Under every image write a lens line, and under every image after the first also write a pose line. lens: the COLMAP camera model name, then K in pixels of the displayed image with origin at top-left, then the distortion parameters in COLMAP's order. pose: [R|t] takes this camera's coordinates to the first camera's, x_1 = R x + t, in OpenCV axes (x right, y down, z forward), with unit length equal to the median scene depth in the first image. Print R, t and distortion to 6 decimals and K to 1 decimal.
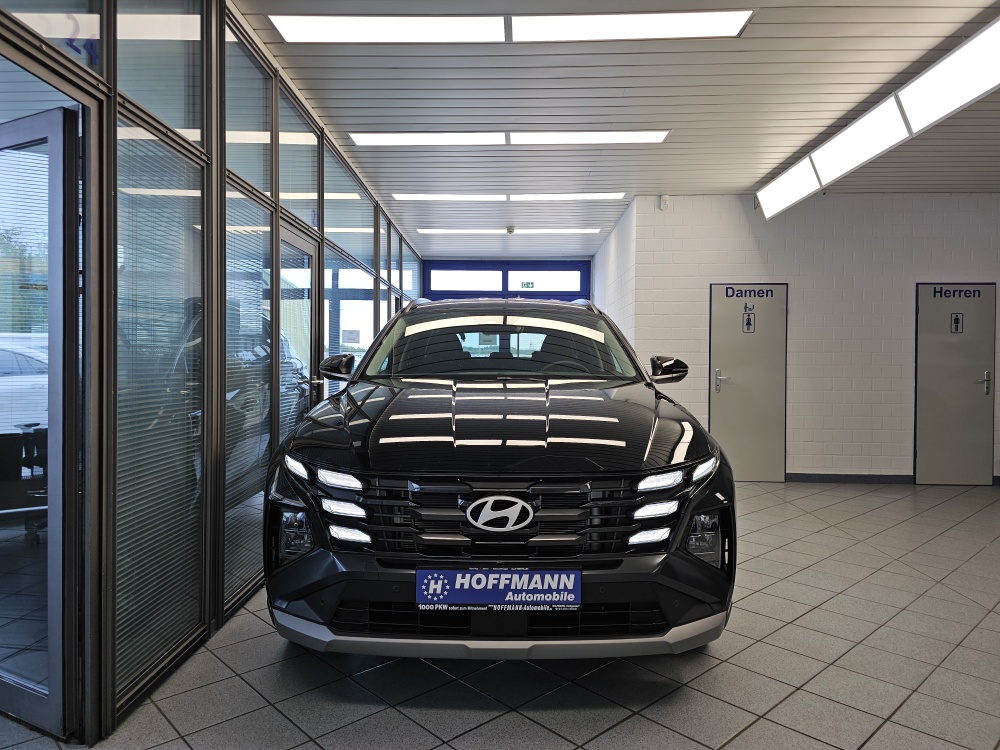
lens RADIAL K [[691.6, 0, 475.9], [0, 691.6, 411.5], [0, 0, 1]] dist [0.048813, -0.052565]
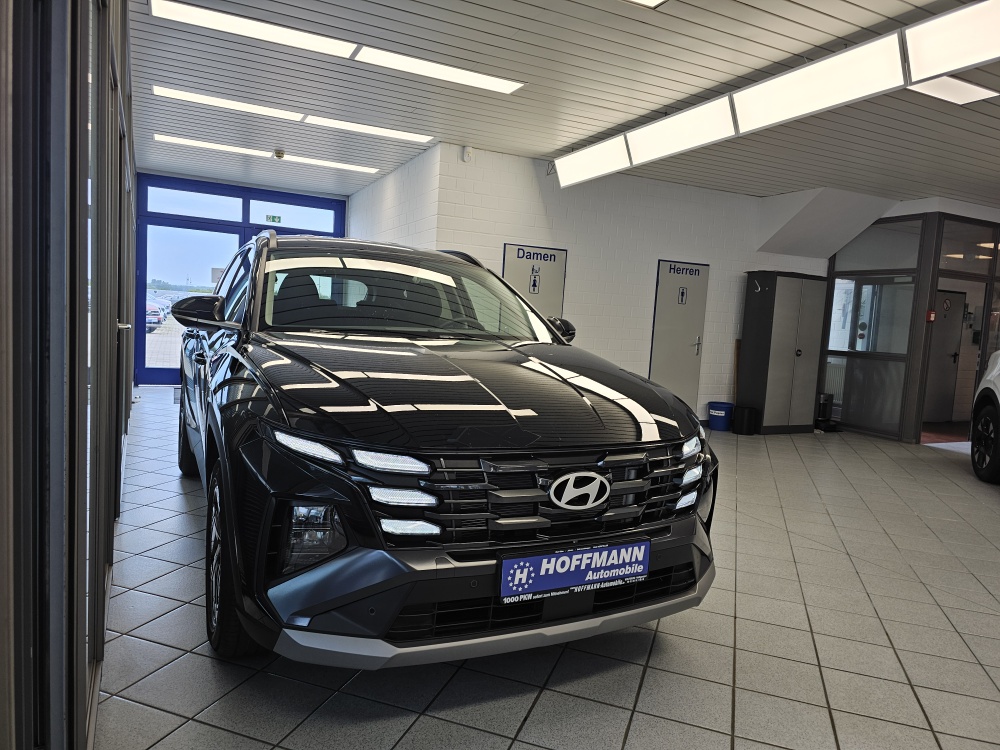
lens RADIAL K [[691.6, 0, 487.7], [0, 691.6, 420.2], [0, 0, 1]] dist [0.048813, -0.052565]
pose [[0.875075, -0.025022, 0.483340, -0.505565], [-0.018687, 0.996171, 0.085403, -0.023351], [-0.483627, -0.083766, 0.871257, 0.246951]]
